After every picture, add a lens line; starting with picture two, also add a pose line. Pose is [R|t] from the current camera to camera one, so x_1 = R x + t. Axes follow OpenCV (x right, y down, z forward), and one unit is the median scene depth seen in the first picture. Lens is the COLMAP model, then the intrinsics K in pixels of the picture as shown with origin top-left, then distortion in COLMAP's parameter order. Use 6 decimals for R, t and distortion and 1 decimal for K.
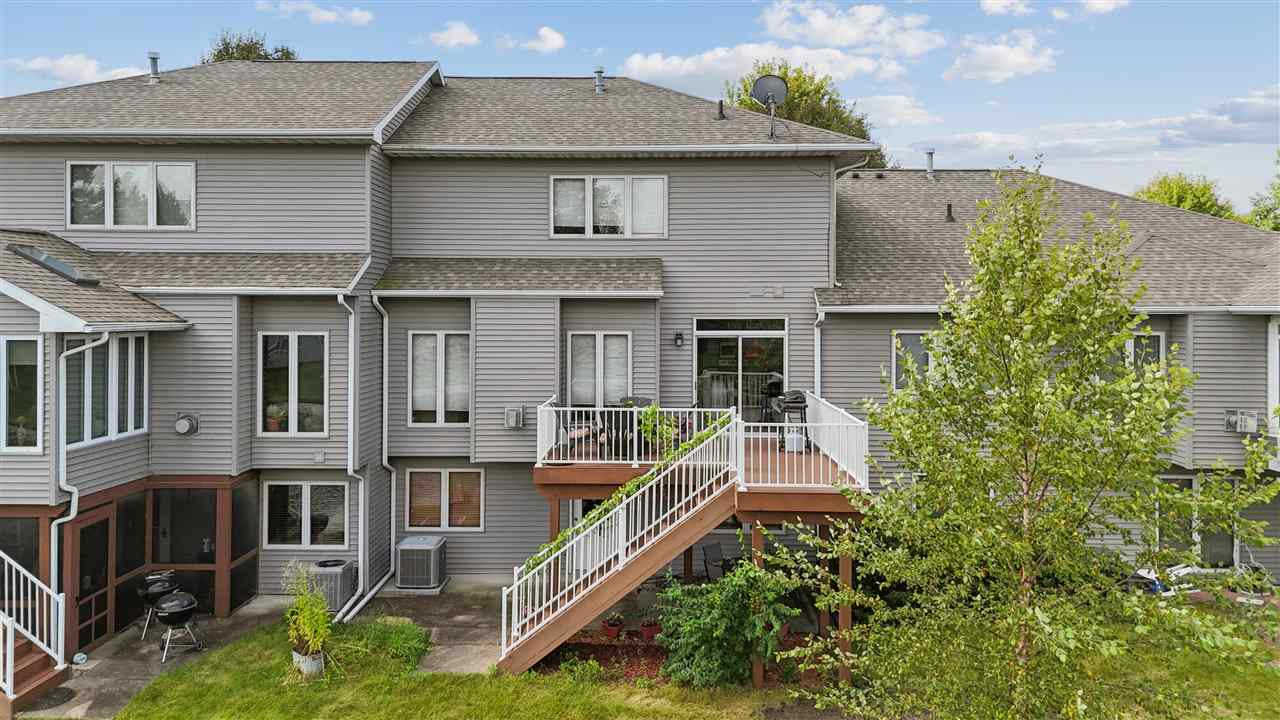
lens RADIAL K [[974.8, 0, 640.3], [0, 974.8, 353.9], [0, 0, 1]] dist [0.035572, -0.000235]
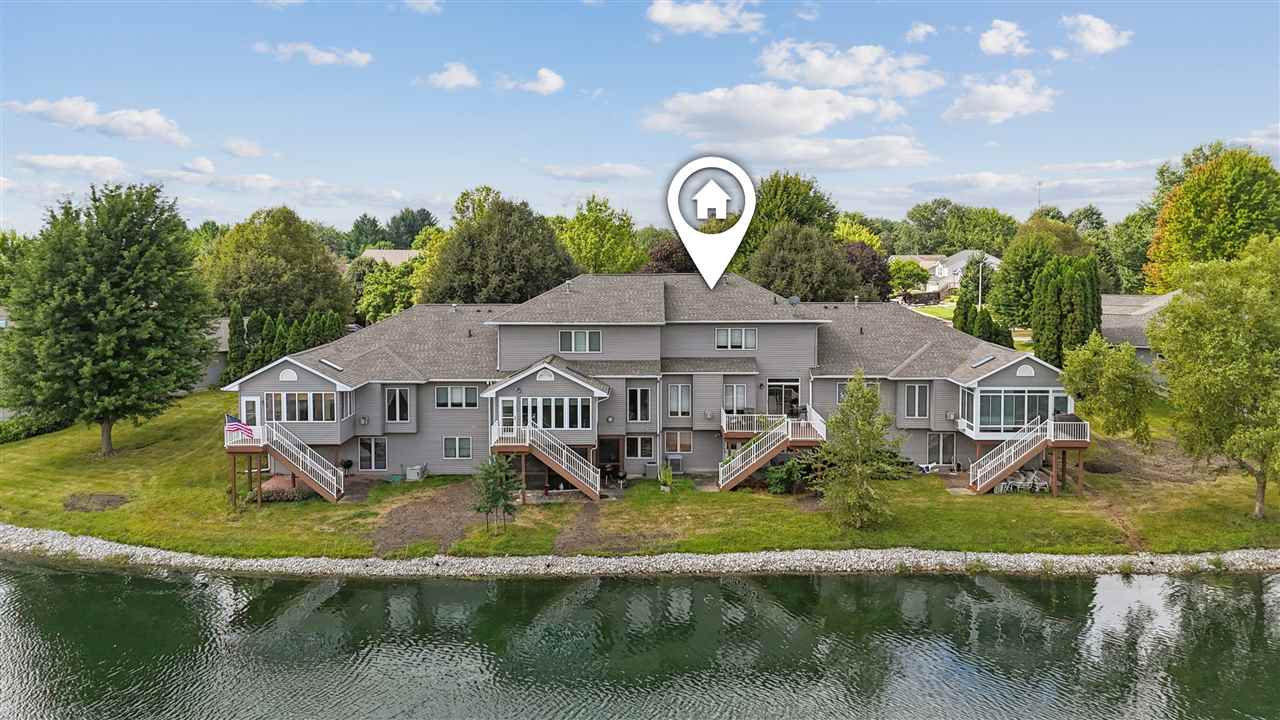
lens RADIAL K [[1031.3, 0, 635.0], [0, 1031.3, 357.9], [0, 0, 1]] dist [0.104279, -0.003362]
pose [[0.999702, -0.004316, 0.024035, -0.440847], [0.002580, 0.997415, 0.071813, -0.344692], [-0.024283, -0.071730, 0.997128, -2.179822]]
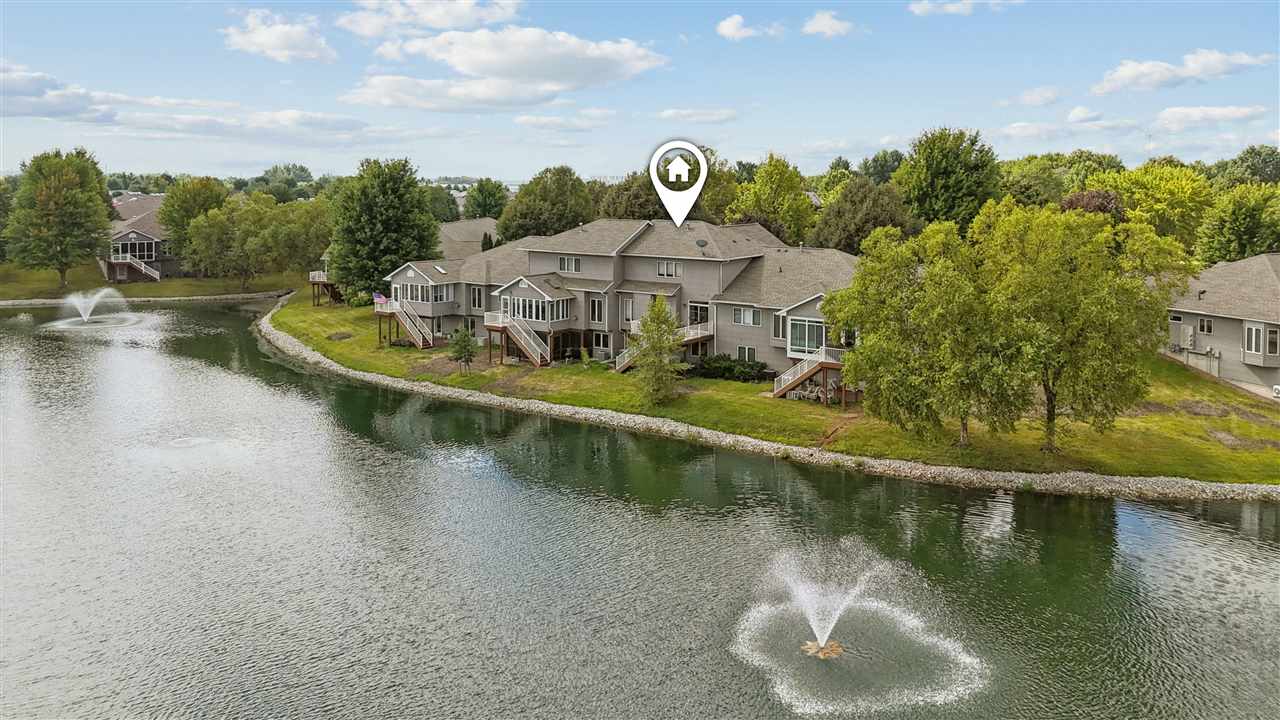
lens RADIAL K [[974.8, 0, 642.5], [0, 974.8, 357.2], [0, 0, 1]] dist [0.035572, -0.000235]
pose [[0.835958, 0.104766, -0.538700, 2.238487], [-0.025701, 0.988006, 0.152265, -0.440955], [0.548191, -0.113442, 0.828624, -2.594363]]
